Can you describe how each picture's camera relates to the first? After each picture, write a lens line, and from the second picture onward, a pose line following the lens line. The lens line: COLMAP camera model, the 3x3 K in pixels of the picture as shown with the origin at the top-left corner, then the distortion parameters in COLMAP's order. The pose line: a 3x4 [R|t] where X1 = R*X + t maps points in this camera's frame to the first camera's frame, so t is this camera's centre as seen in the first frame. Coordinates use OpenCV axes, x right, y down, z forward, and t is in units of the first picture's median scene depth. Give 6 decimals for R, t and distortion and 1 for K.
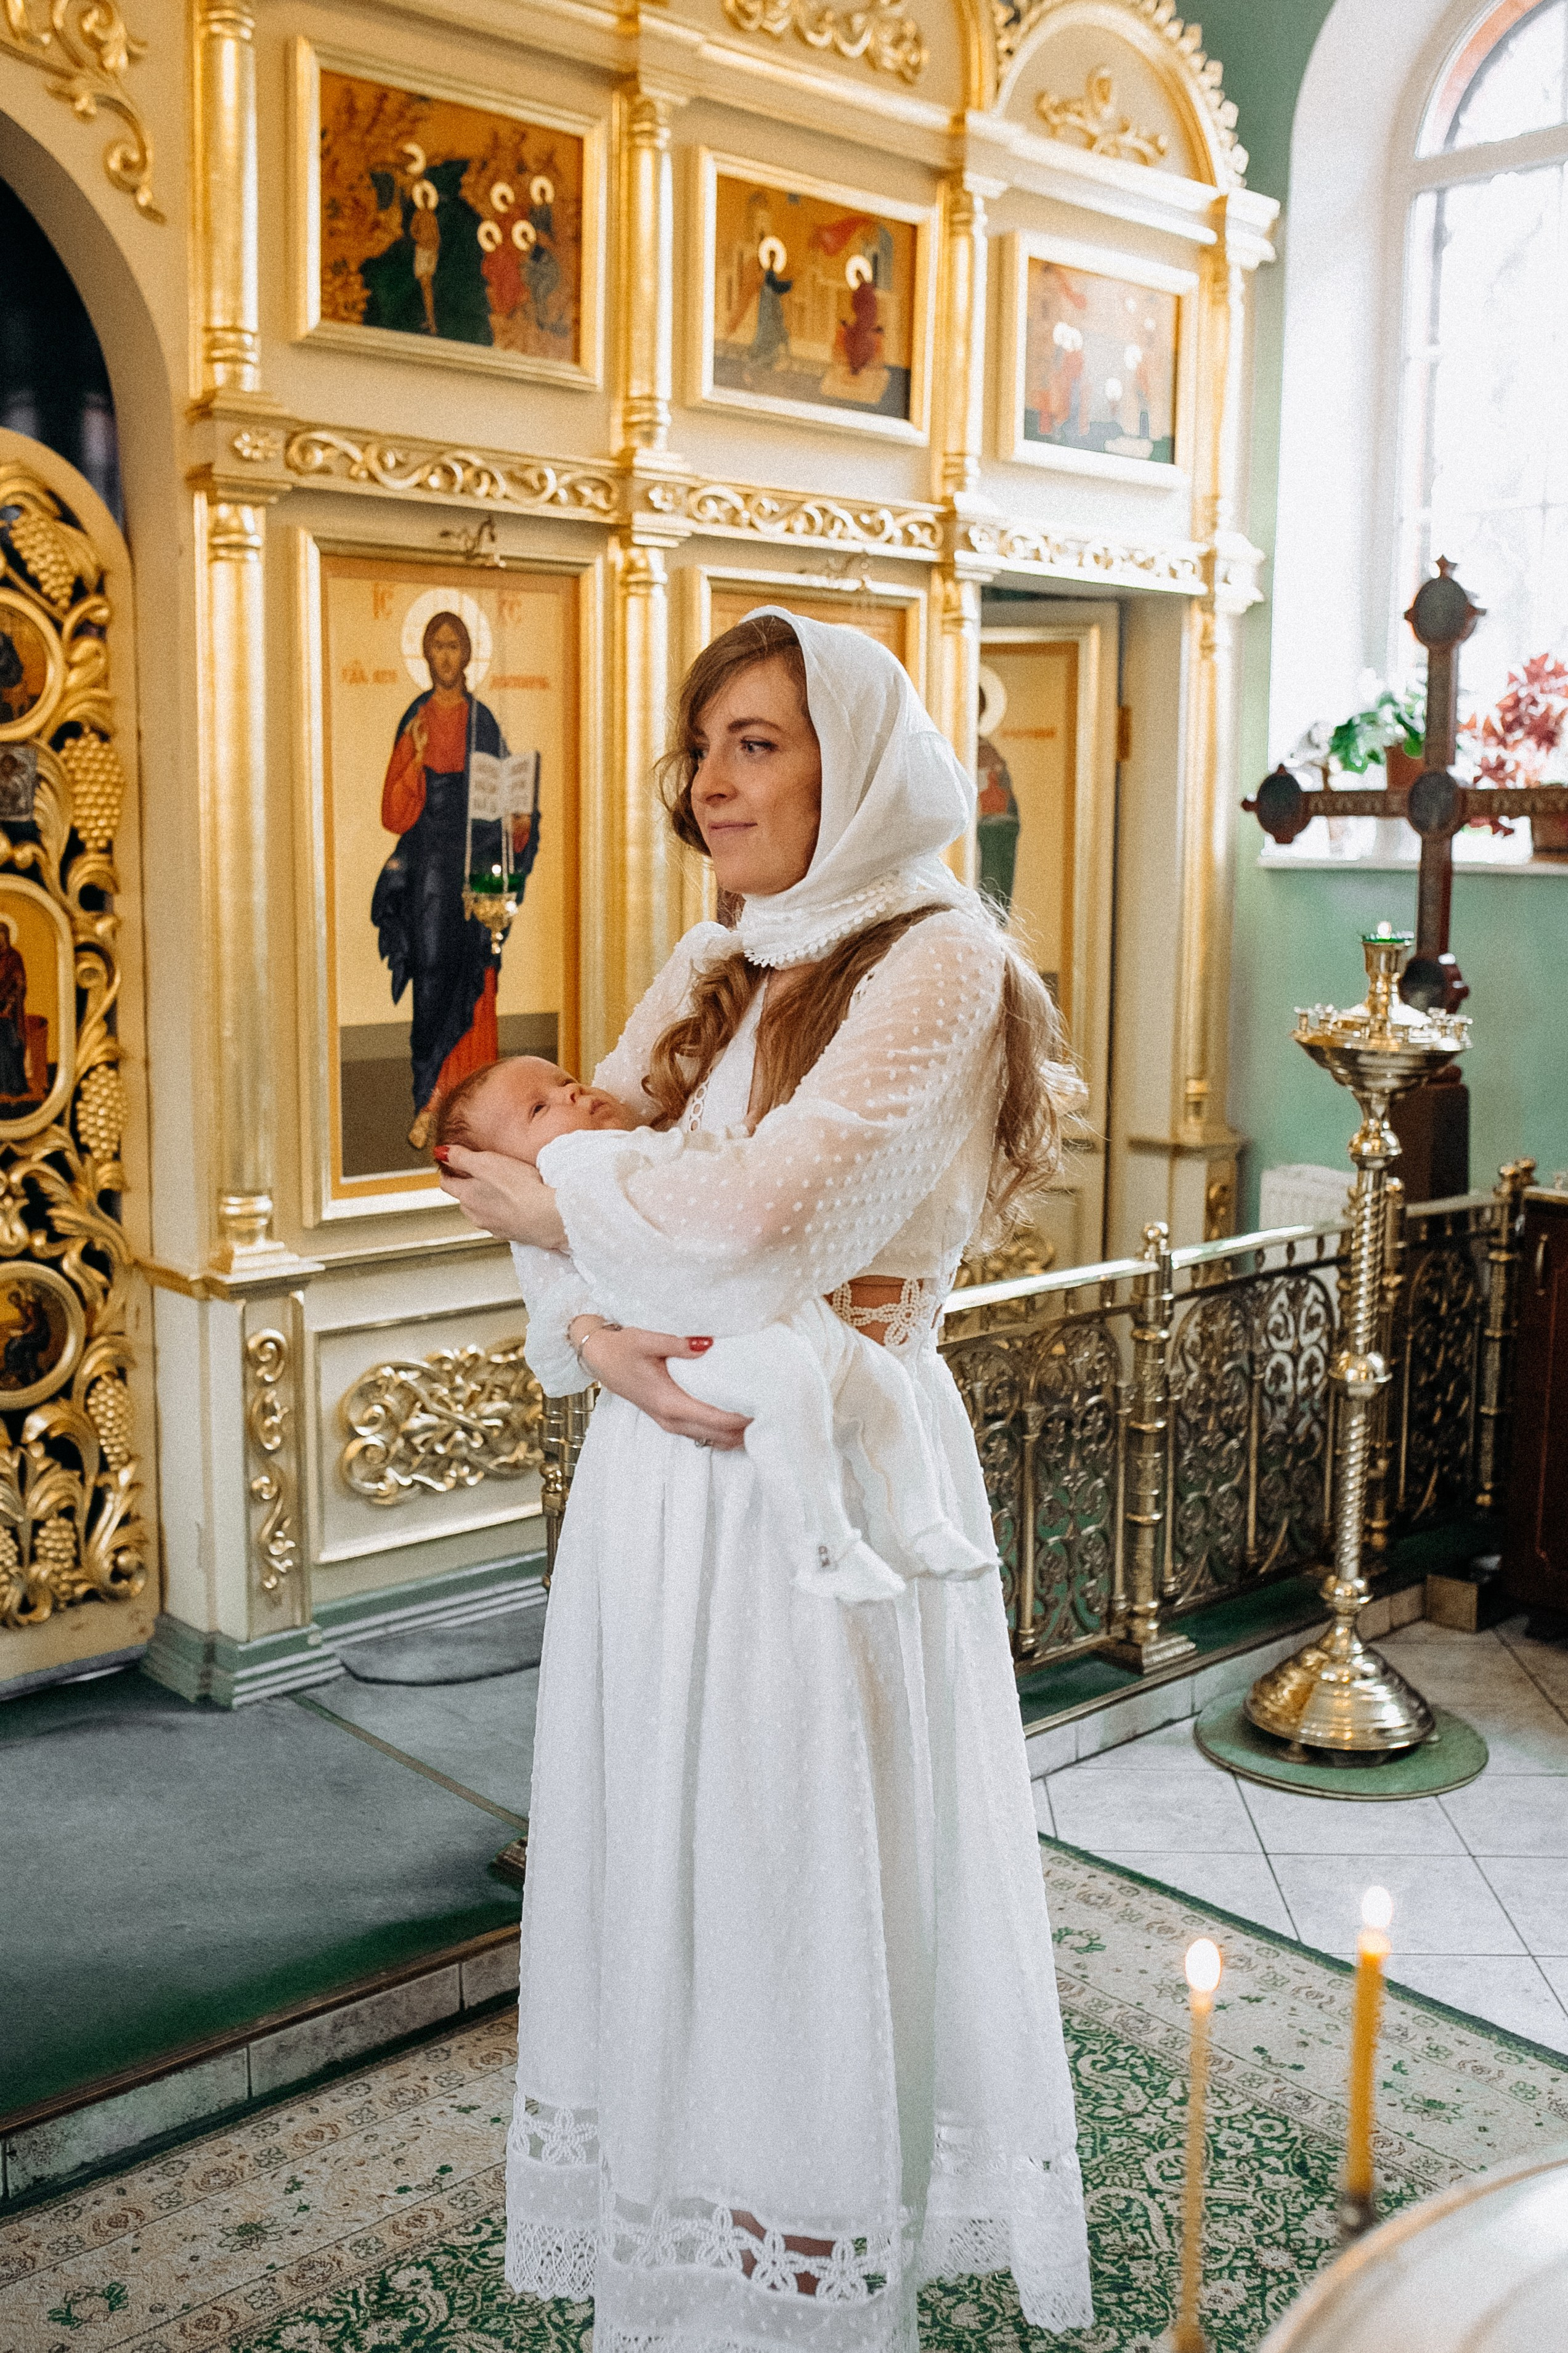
lens RADIAL K [[2338.2, 0, 780.5], [0, 2338.2, 1189.7], [0, 0, 1]] dist [-0.066430, 0.094392]
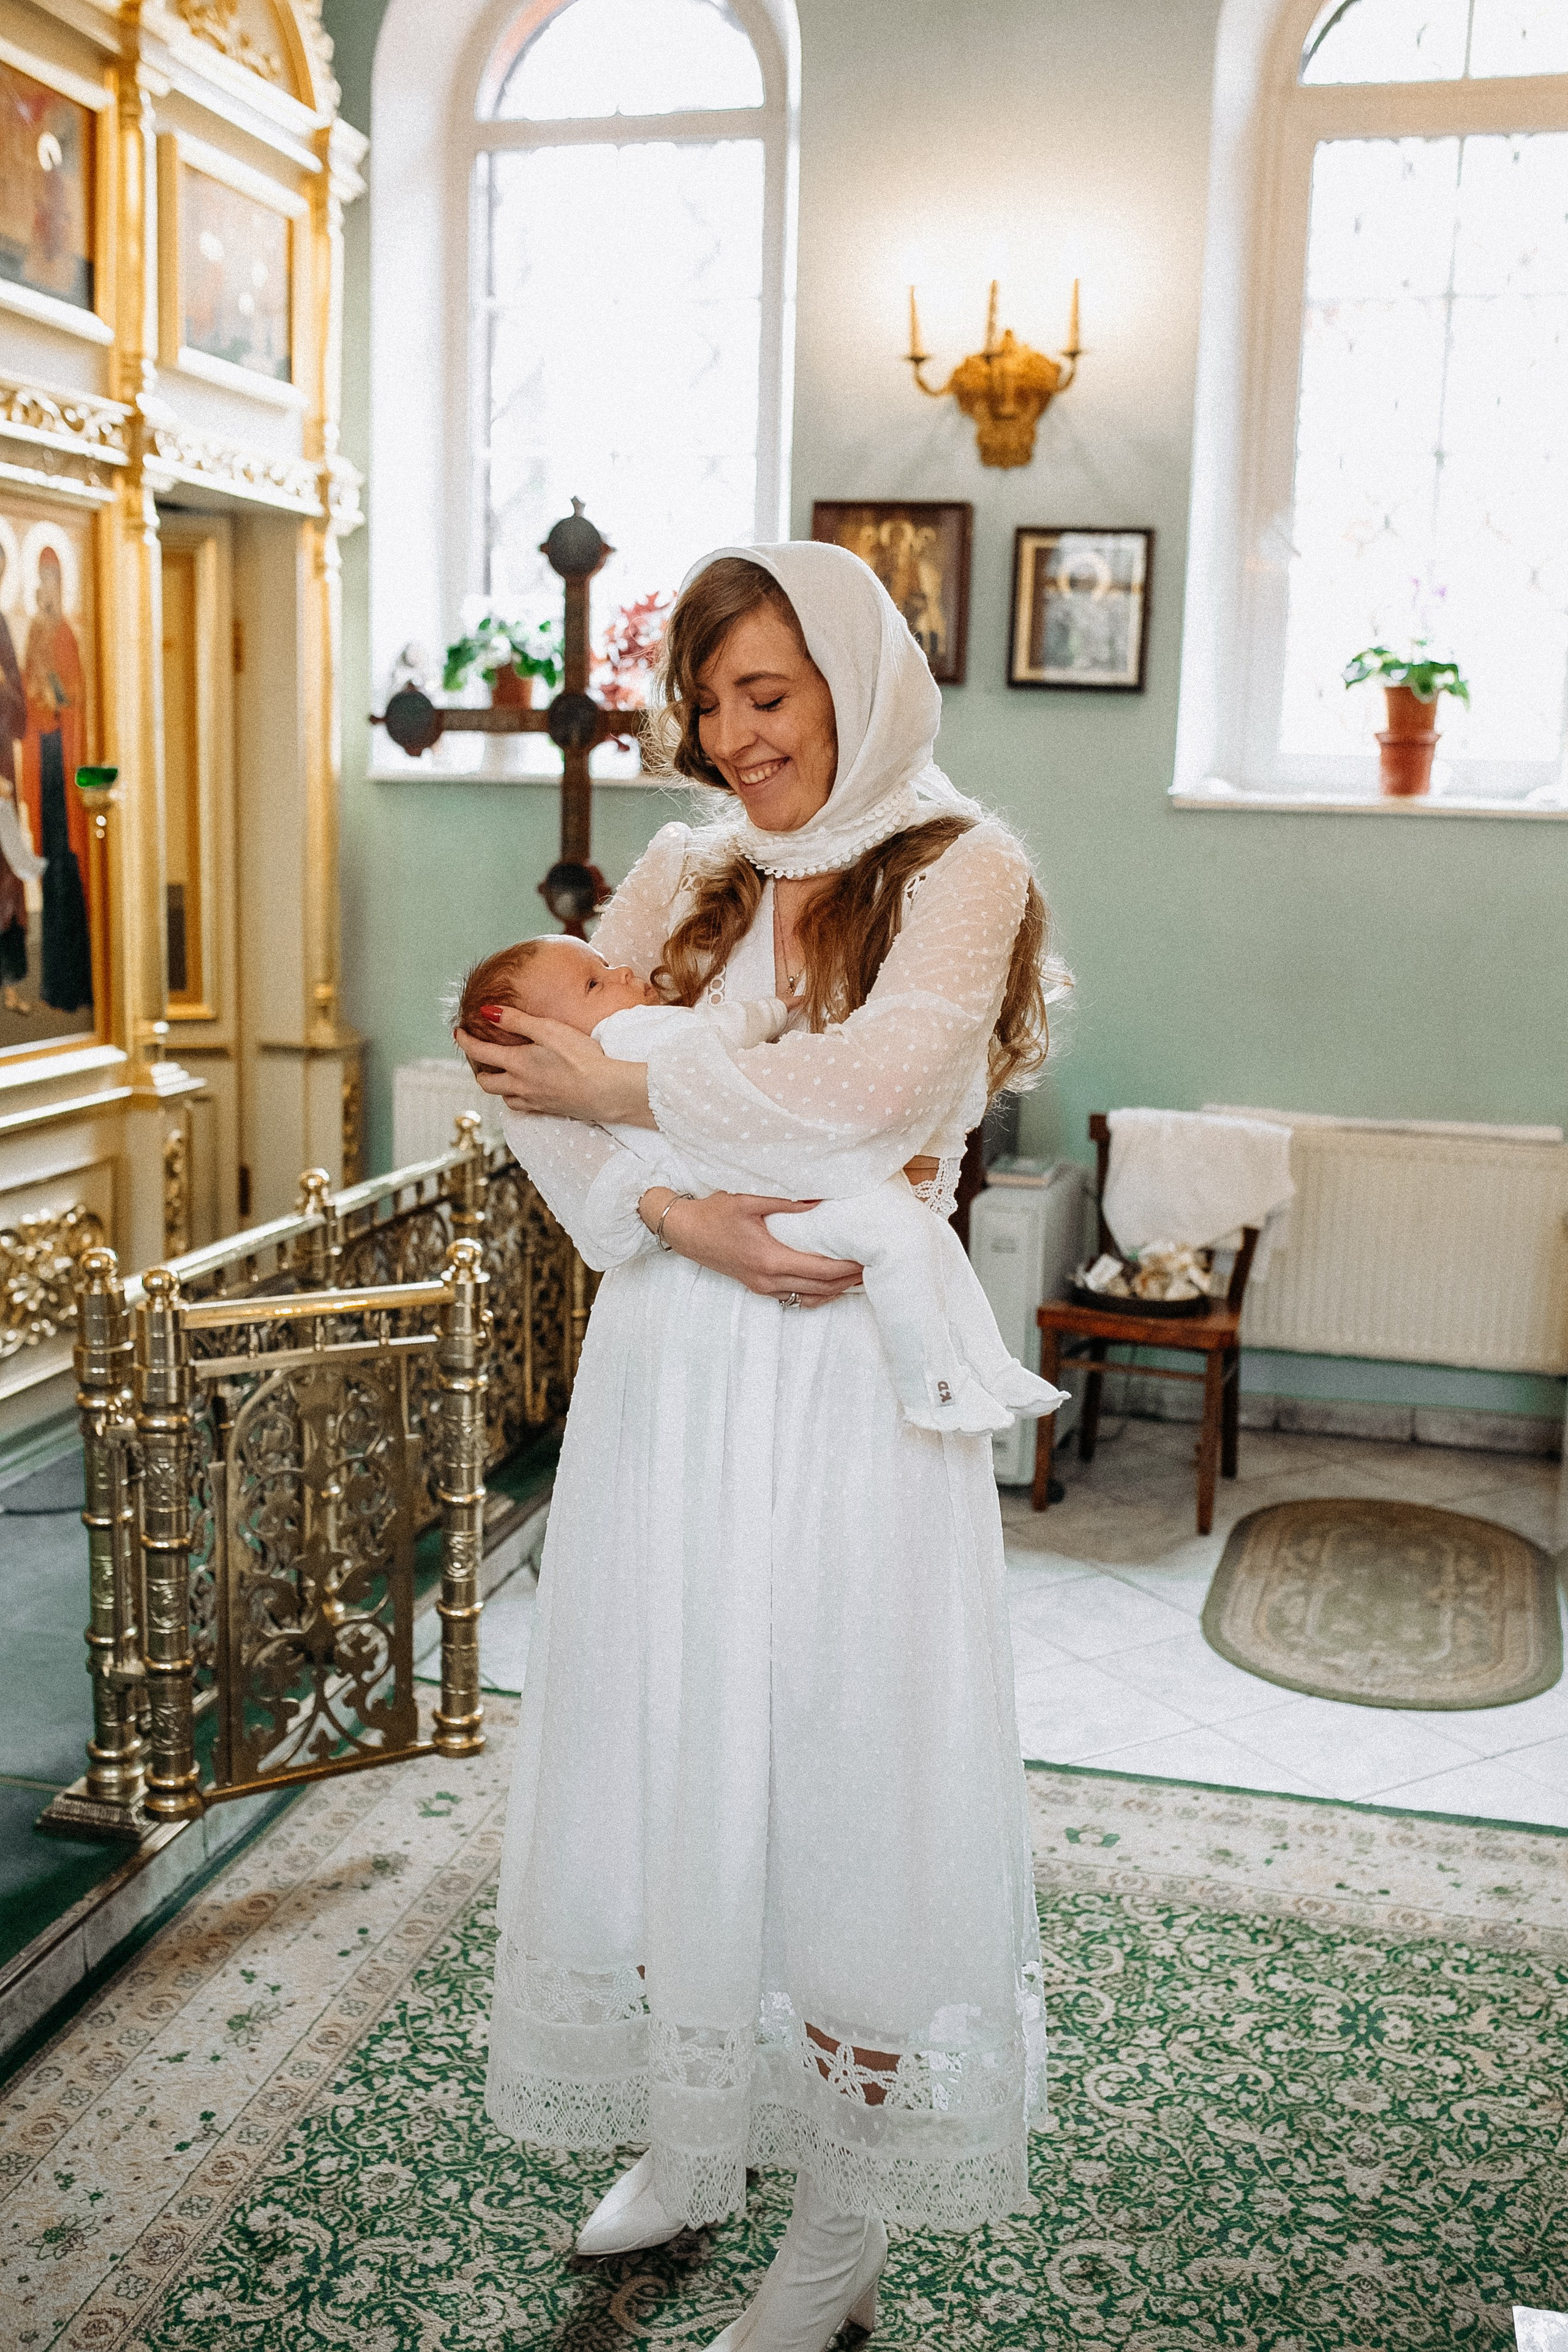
lens RADIAL K [[2261.9, 0, 792.8], [0, 2261.9, 1185.8], [0, 0, 1]] dist [-0.067548, 0.098378]
pose [[0.832926, -0.085370, 0.546759, -0.283320], [0.063797, 0.996255, 0.058365, -0.003632], [-0.549694, -0.013732, 0.835253, 0.057194]]
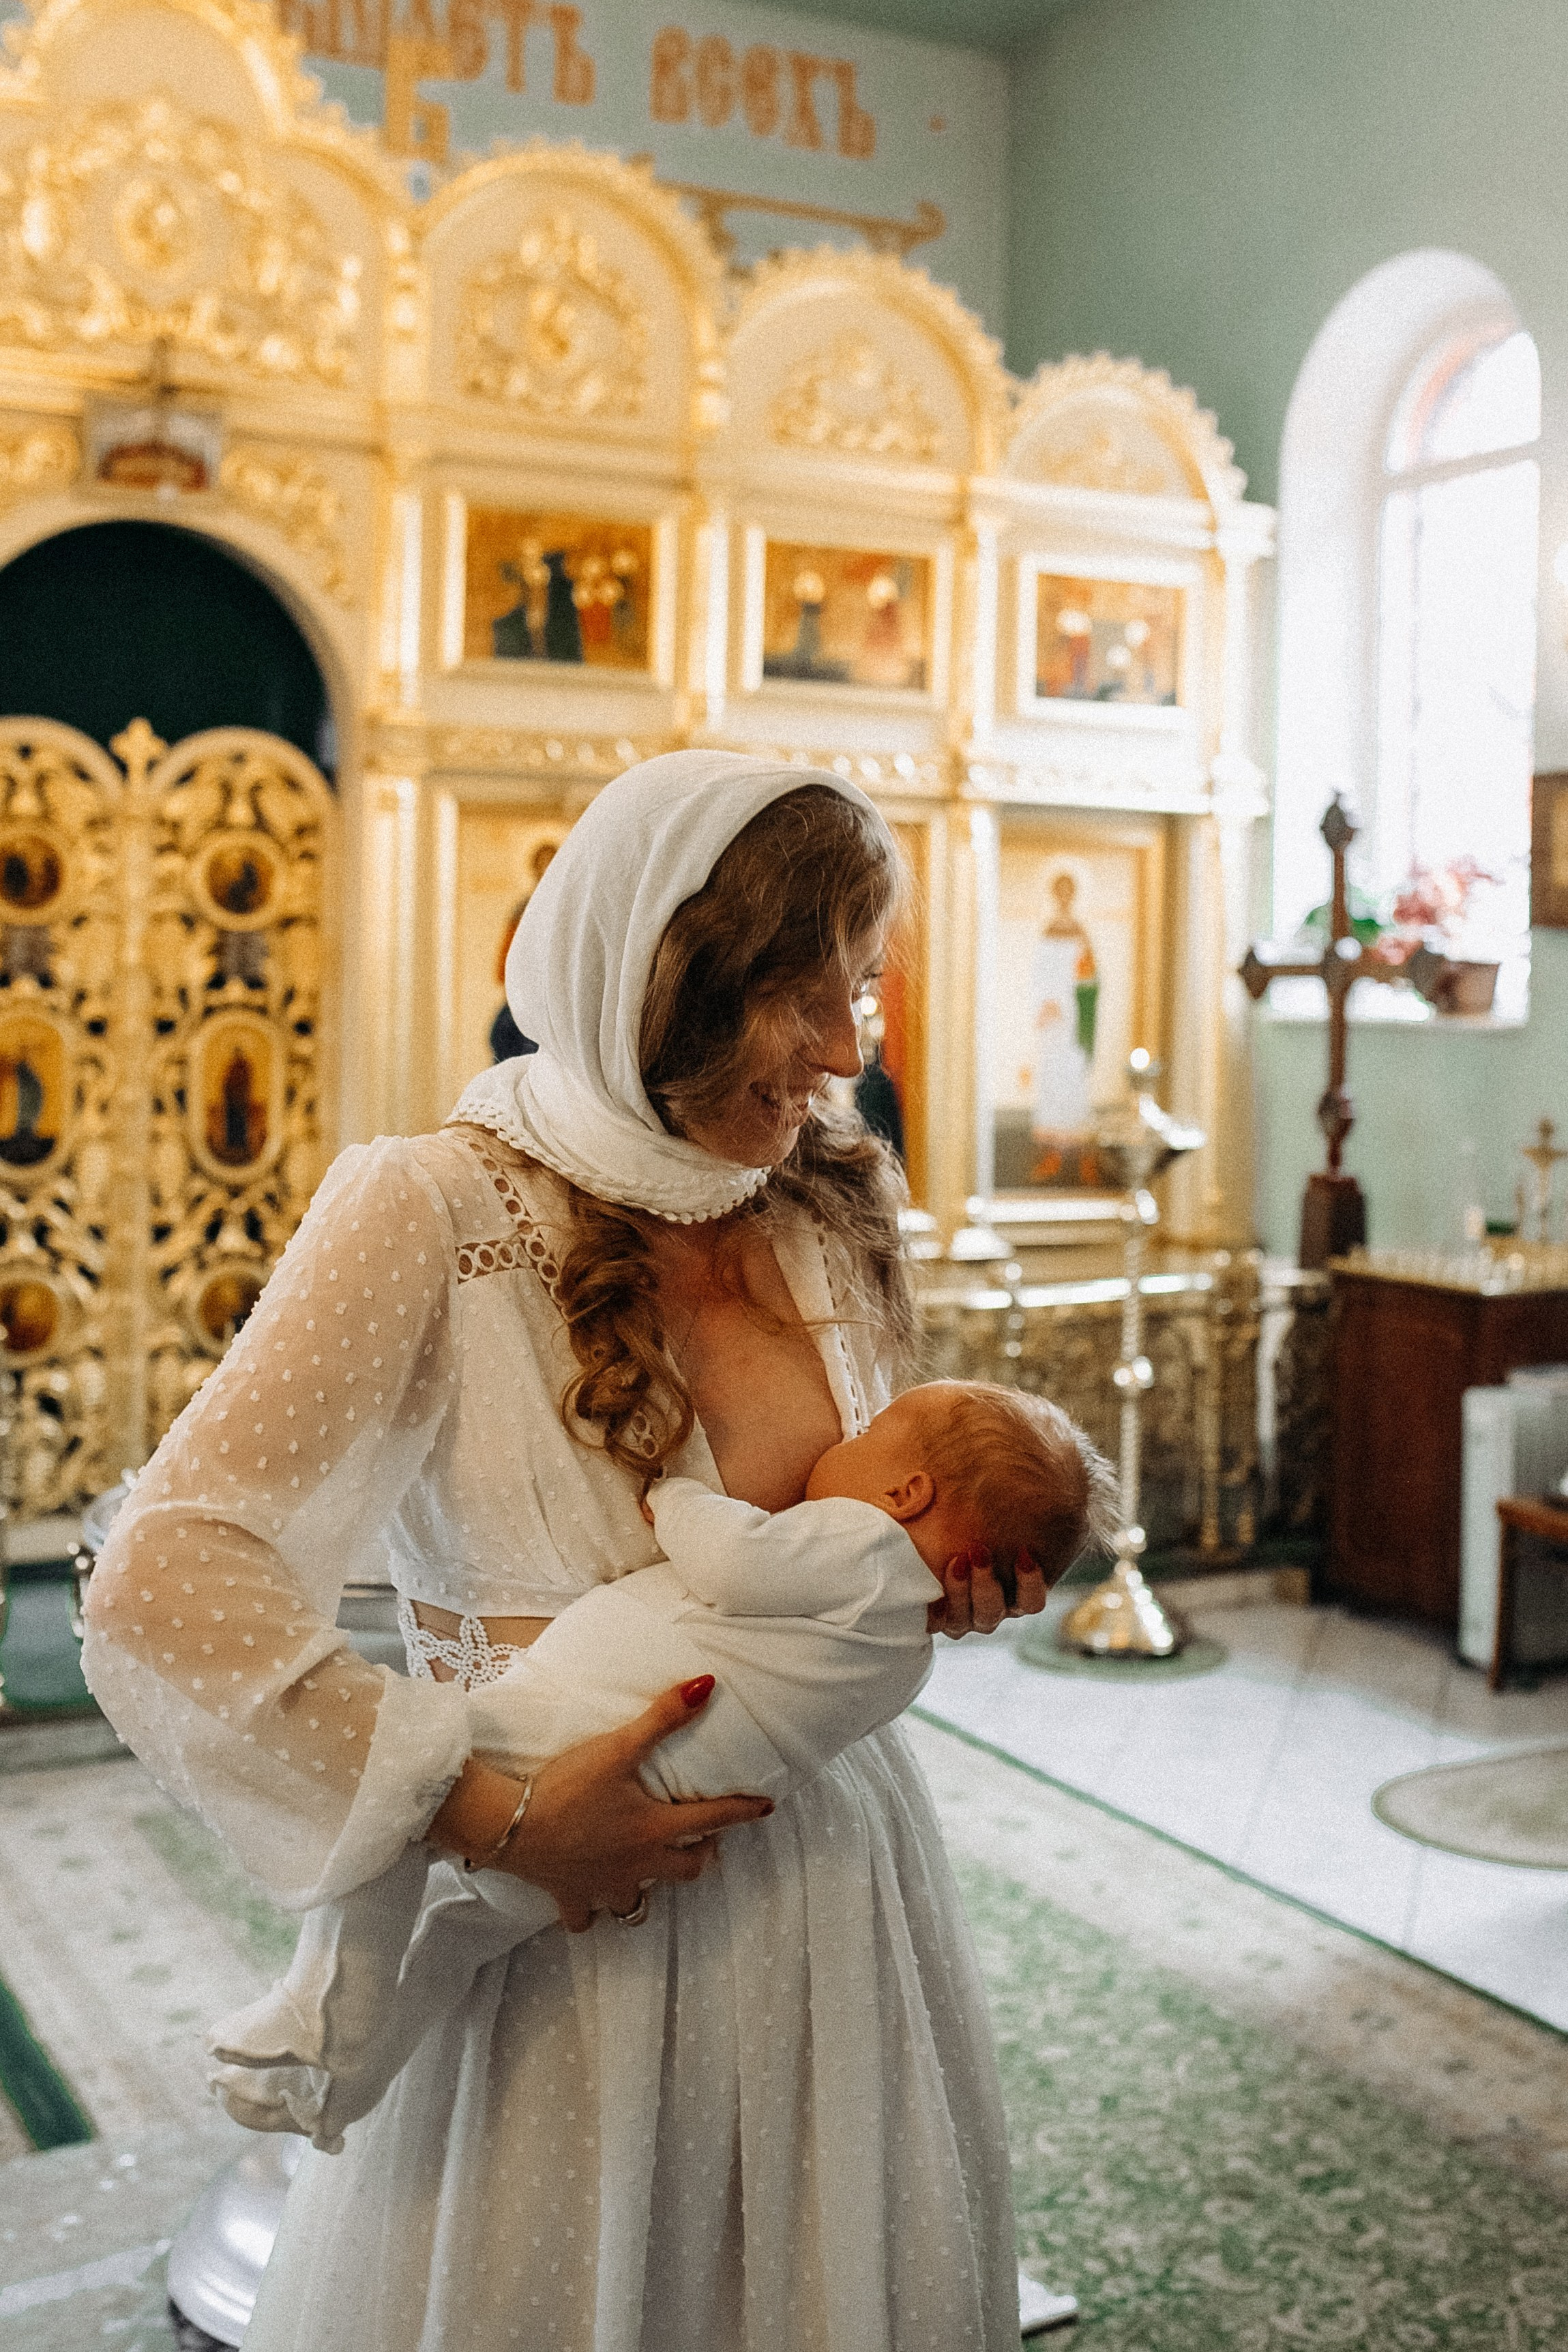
lens RADIAL K [[2586.8, 0, 869.6], [0, 2586.8, 1047.8], [0, 0, 1]] dist [-0.074451, 0.075132]
pose [[0.974163, 0.012879, -0.225480, 0.426359], [-0.041913, 0.991340, -0.124454, 0.079261], [0.221925, 0.130689, 0.966266, -0.528376]]
